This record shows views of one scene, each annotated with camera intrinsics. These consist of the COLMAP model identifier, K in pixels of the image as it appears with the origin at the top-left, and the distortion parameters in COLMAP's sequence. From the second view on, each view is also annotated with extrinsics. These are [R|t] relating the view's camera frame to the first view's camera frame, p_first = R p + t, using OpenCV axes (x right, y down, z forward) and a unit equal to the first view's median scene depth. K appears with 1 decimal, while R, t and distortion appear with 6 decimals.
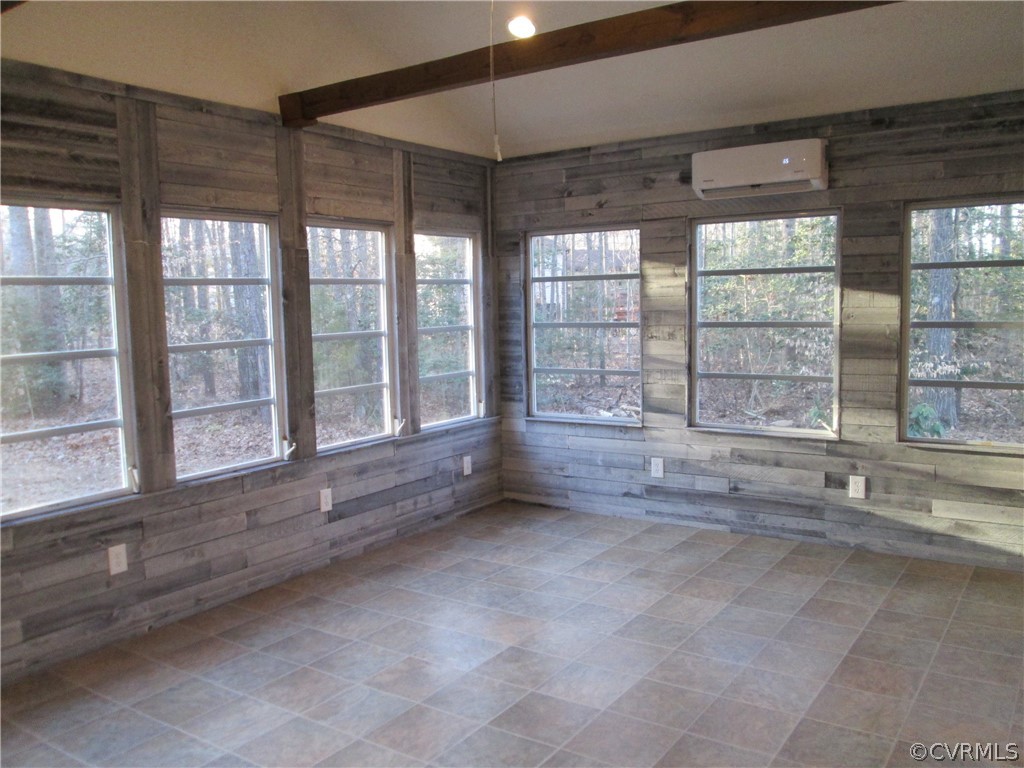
lens RADIAL K [[849.0, 0, 499.6], [0, 849.0, 379.3], [0, 0, 1]] dist [-0.047434, 0.023642]
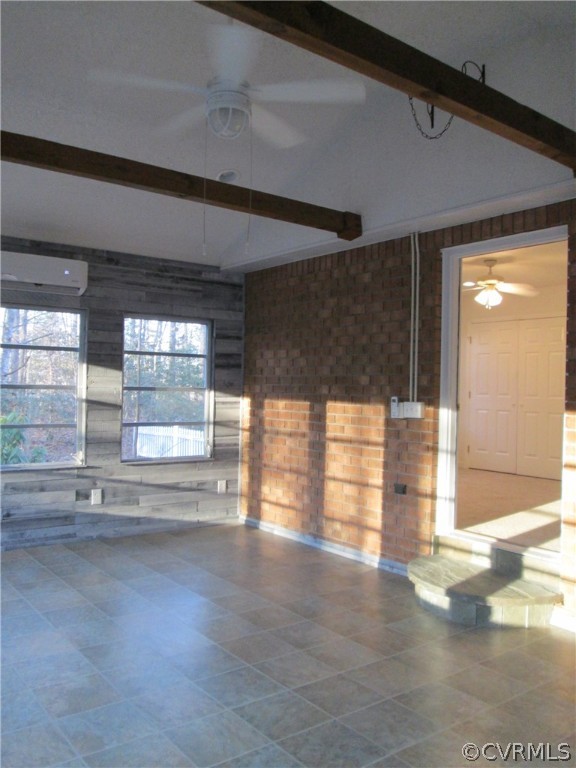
lens RADIAL K [[636.8, 0, 288.2], [0, 636.8, 376.4], [0, 0, 1]] dist [-0.047434, 0.023642]
pose [[0.325247, 0.044378, 0.944587, -0.543368], [0.057905, 0.996089, -0.066736, 0.010564], [-0.943855, 0.076401, 0.321405, 0.311739]]
